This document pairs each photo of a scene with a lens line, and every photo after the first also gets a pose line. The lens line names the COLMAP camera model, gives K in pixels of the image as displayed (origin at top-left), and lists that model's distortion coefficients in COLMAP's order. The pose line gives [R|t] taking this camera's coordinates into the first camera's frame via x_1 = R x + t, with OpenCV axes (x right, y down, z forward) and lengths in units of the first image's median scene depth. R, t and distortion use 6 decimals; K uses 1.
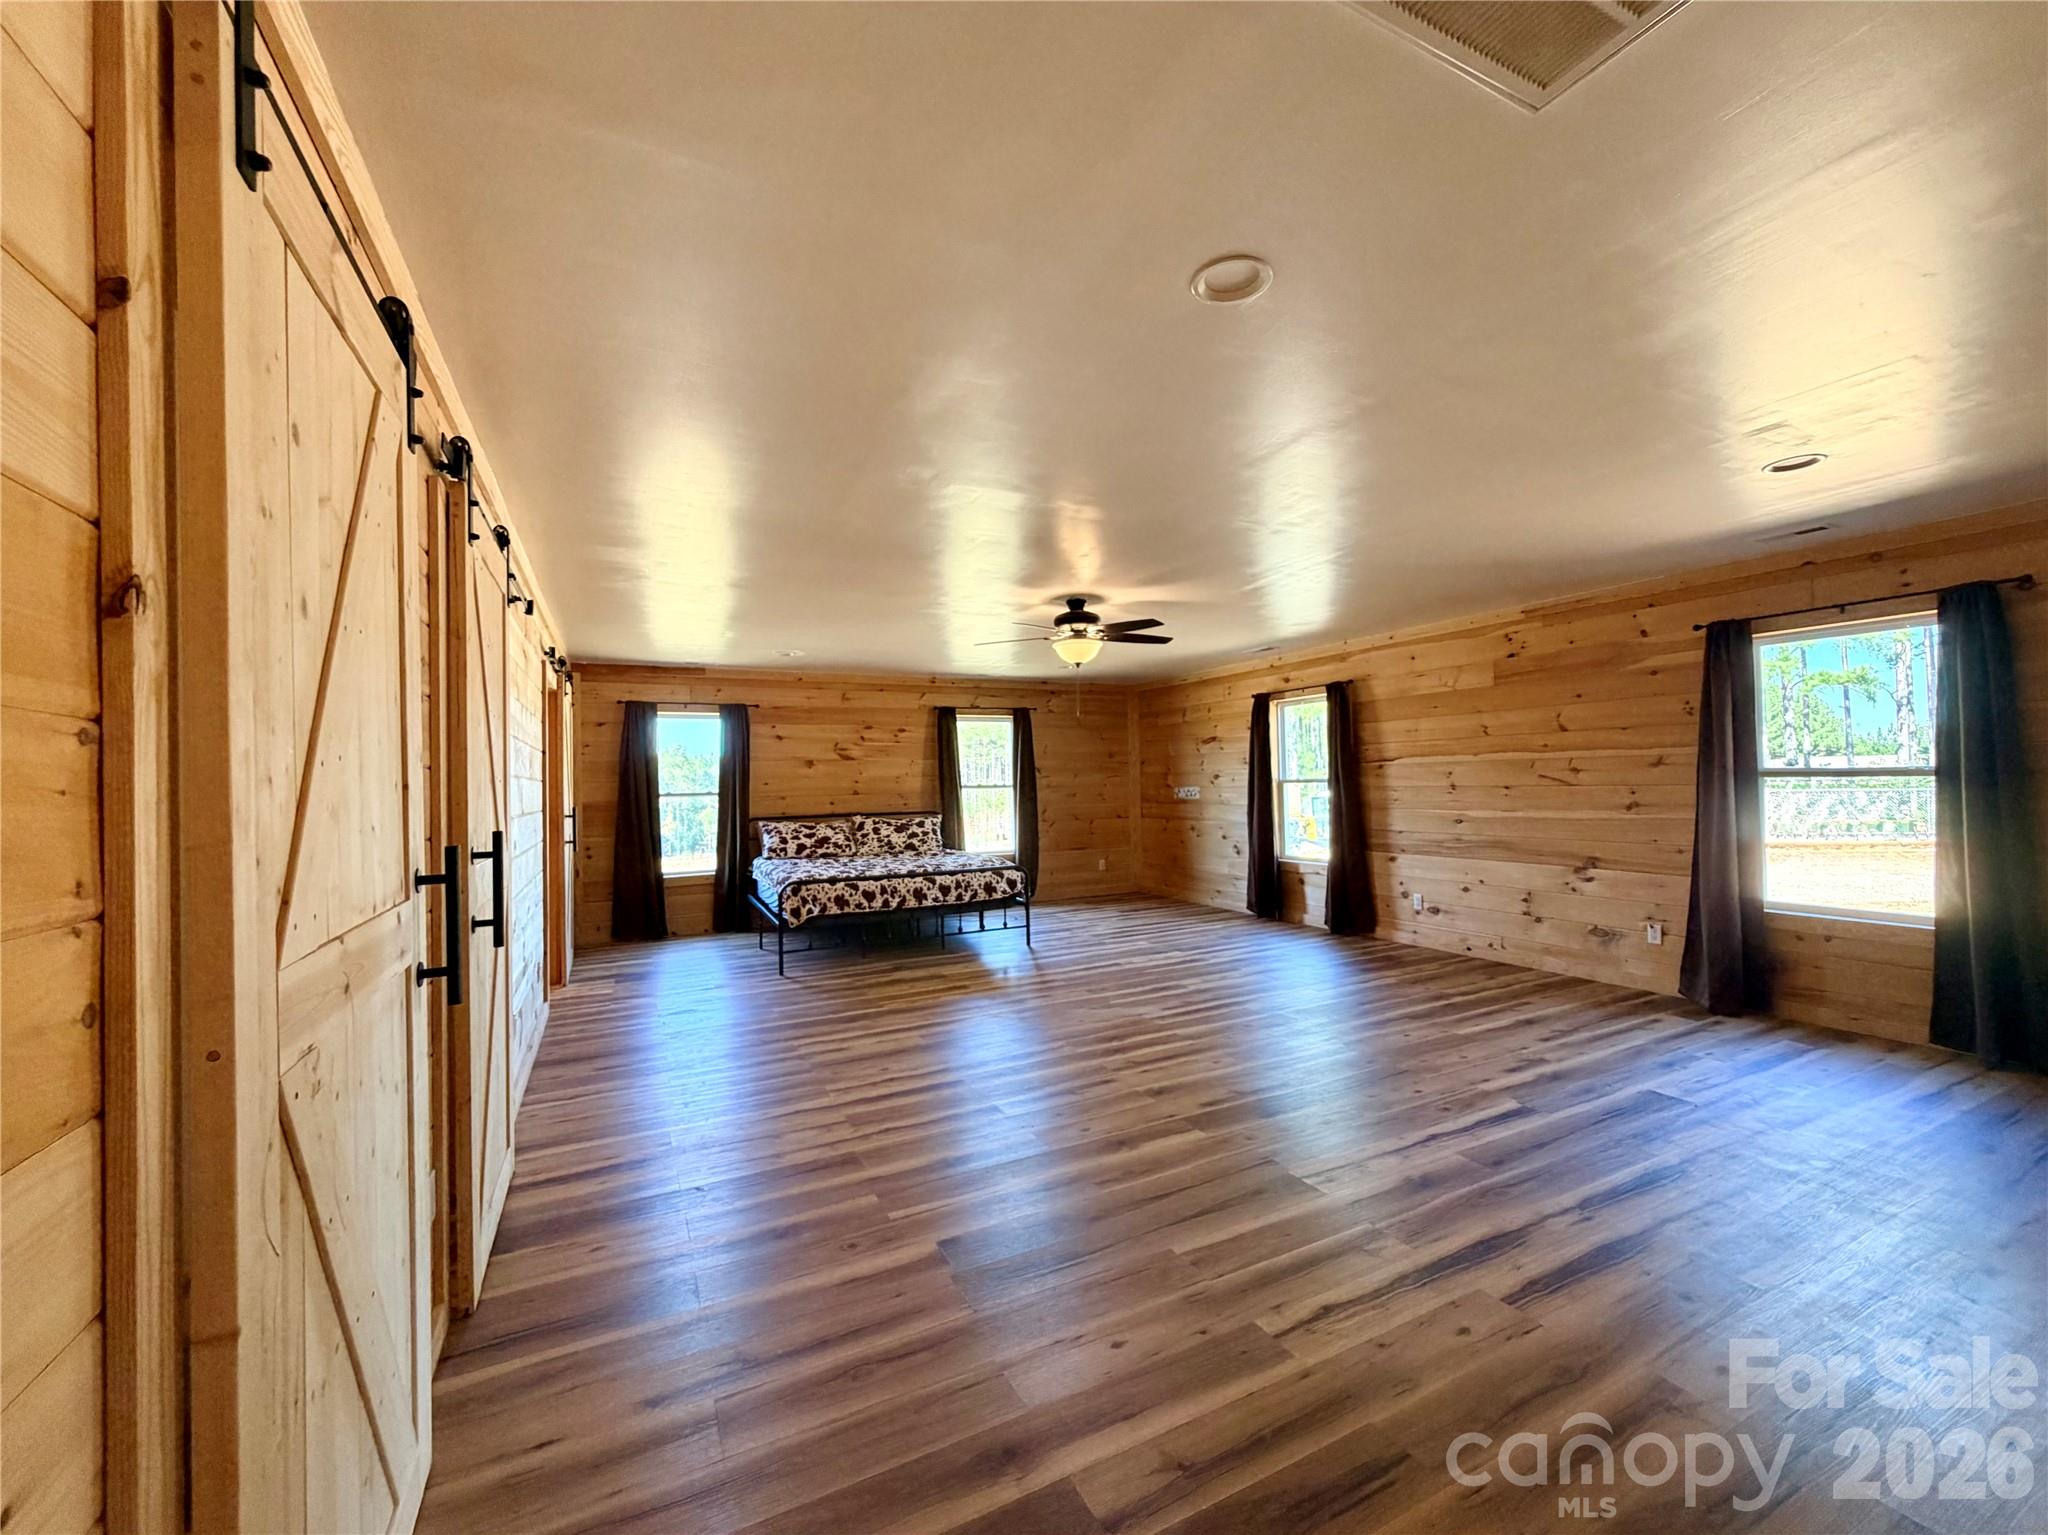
lens RADIAL K [[817.4, 0, 1022.8], [0, 817.4, 774.2], [0, 0, 1]] dist [0.001441, 0.000481]
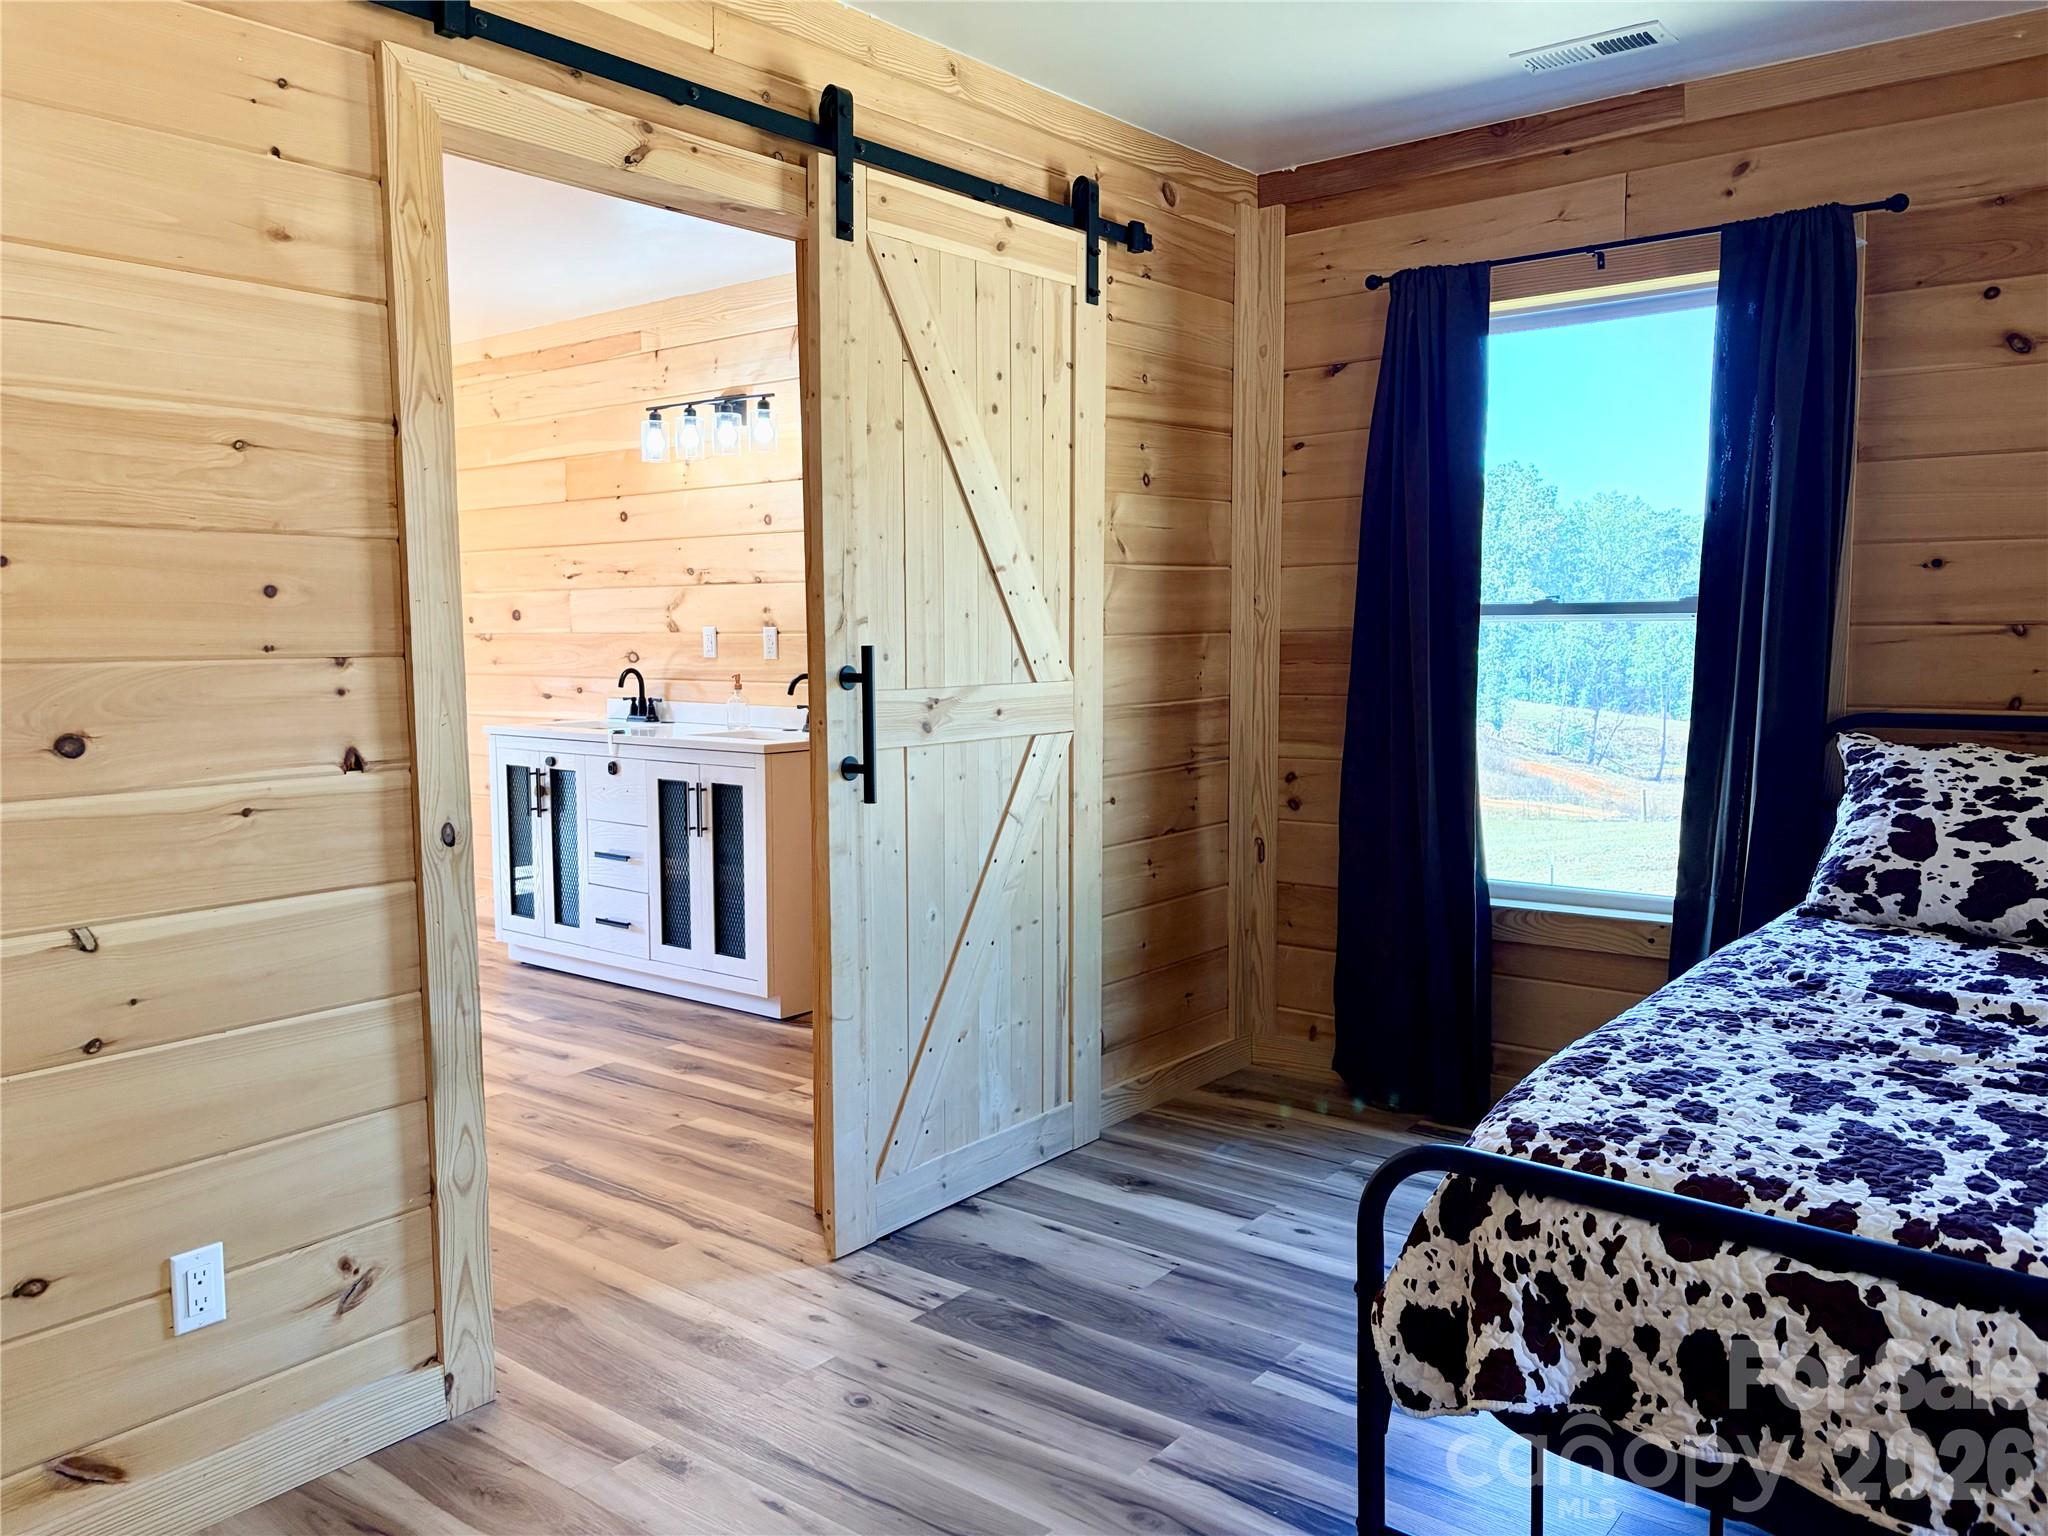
lens RADIAL K [[1561.3, 0, 1024.1], [0, 1561.3, 761.5], [0, 0, 1]] dist [0.013930, -0.004628]
pose [[0.428832, 0.101748, -0.897636, -0.035714], [0.010680, 0.992997, 0.117659, 0.013209], [0.903321, -0.060042, 0.424742, 0.634986]]
